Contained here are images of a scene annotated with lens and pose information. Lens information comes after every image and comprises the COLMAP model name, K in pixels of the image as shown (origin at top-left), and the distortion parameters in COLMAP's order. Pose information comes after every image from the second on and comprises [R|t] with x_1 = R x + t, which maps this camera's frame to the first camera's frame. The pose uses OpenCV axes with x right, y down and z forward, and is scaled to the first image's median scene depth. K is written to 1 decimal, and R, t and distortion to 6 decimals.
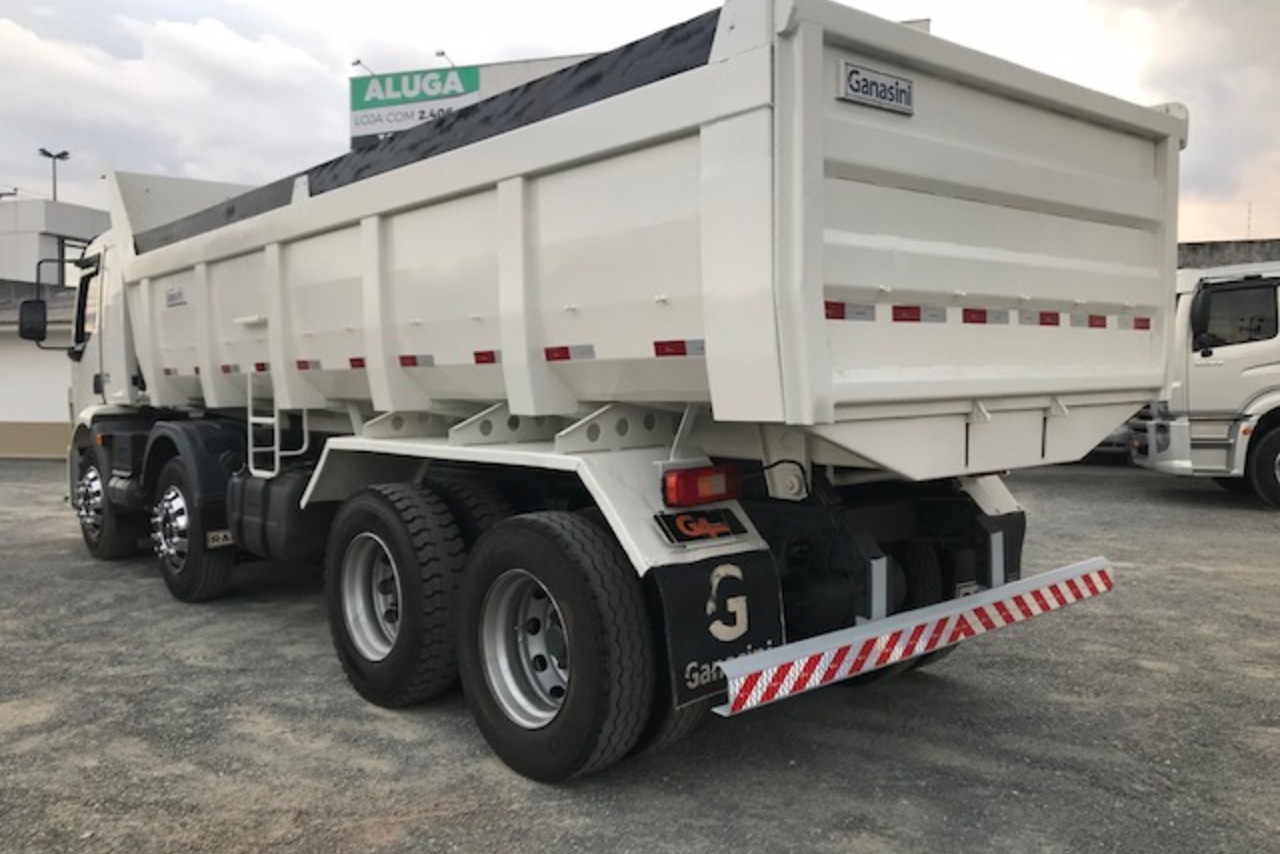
lens RADIAL K [[1040.5, 0, 640.0], [0, 1040.5, 427.0], [0, 0, 1]] dist [0.090597, -0.000403]
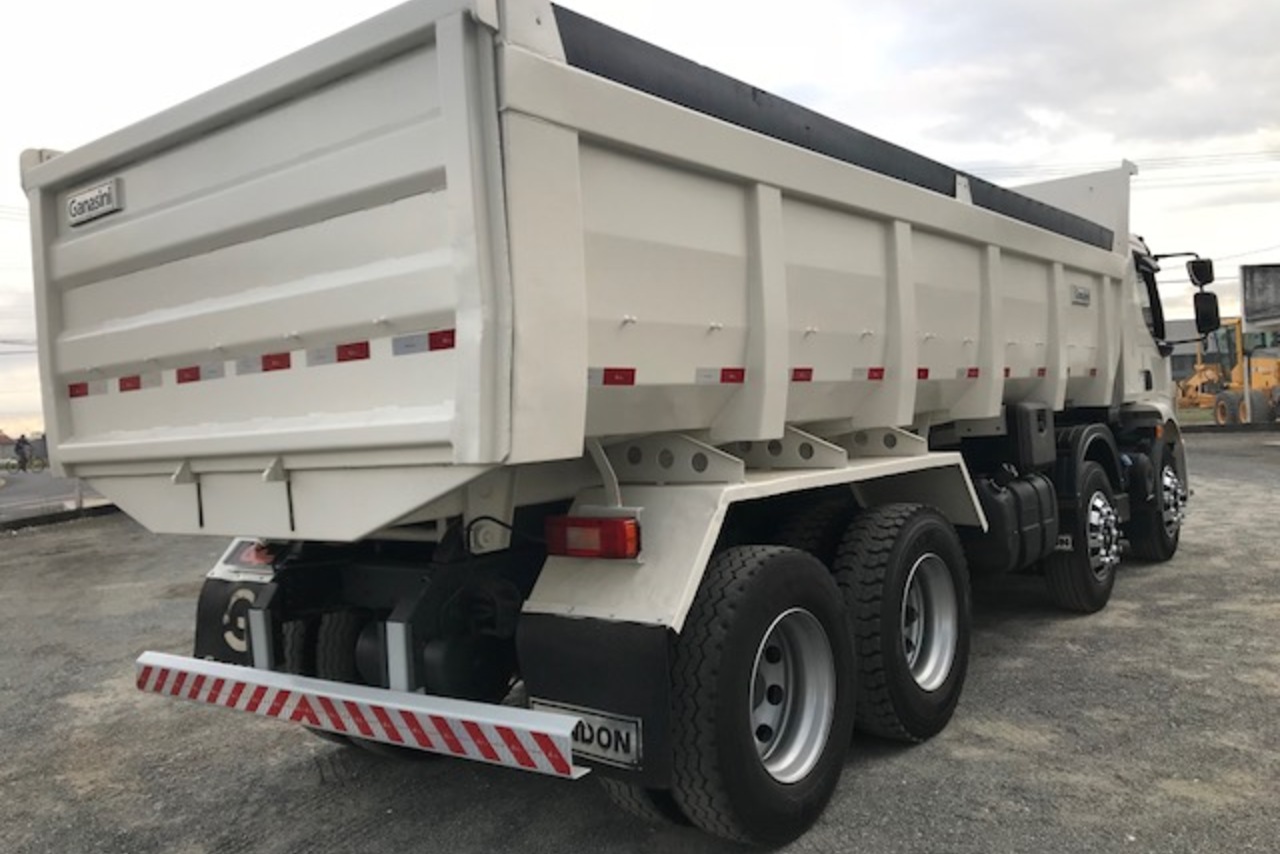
lens RADIAL K [[1094.9, 0, 639.3], [0, 1094.9, 389.1], [0, 0, 1]] dist [-0.003656, -0.001482]
pose [[0.189320, -0.005517, -0.981900, 1.313846], [0.032739, 0.999464, 0.000696, -0.075083], [0.981369, -0.032278, 0.189399, 1.149889]]
